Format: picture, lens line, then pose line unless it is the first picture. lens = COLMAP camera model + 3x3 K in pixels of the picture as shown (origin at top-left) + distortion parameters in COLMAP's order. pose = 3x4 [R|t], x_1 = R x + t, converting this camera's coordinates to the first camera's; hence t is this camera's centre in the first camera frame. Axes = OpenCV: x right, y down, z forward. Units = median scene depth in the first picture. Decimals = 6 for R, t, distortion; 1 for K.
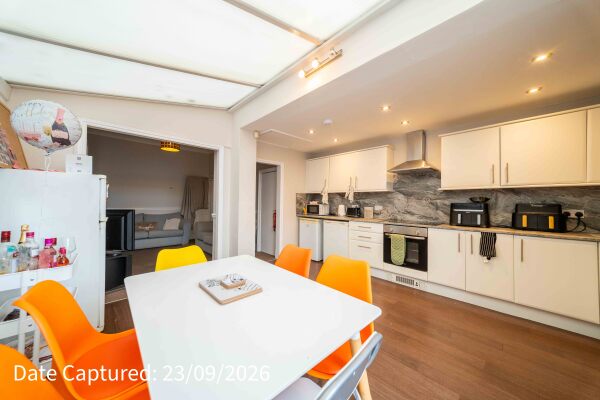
lens RADIAL K [[201.9, 0, 302.8], [0, 201.9, 200.8], [0, 0, 1]] dist [-0.000707, 0.000018]
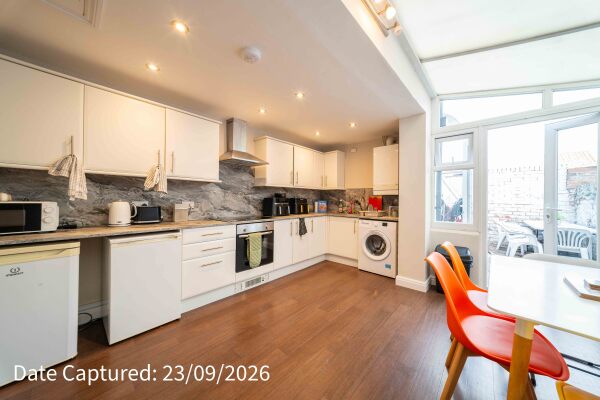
lens RADIAL K [[201.9, 0, 300.2], [0, 201.9, 199.7], [0, 0, 1]] dist [-0.000707, 0.000018]
pose [[-0.041968, -0.006943, 0.999095, -0.383808], [-0.007662, 0.999949, 0.006627, 0.012160], [-0.999090, -0.007377, -0.042019, 0.767688]]
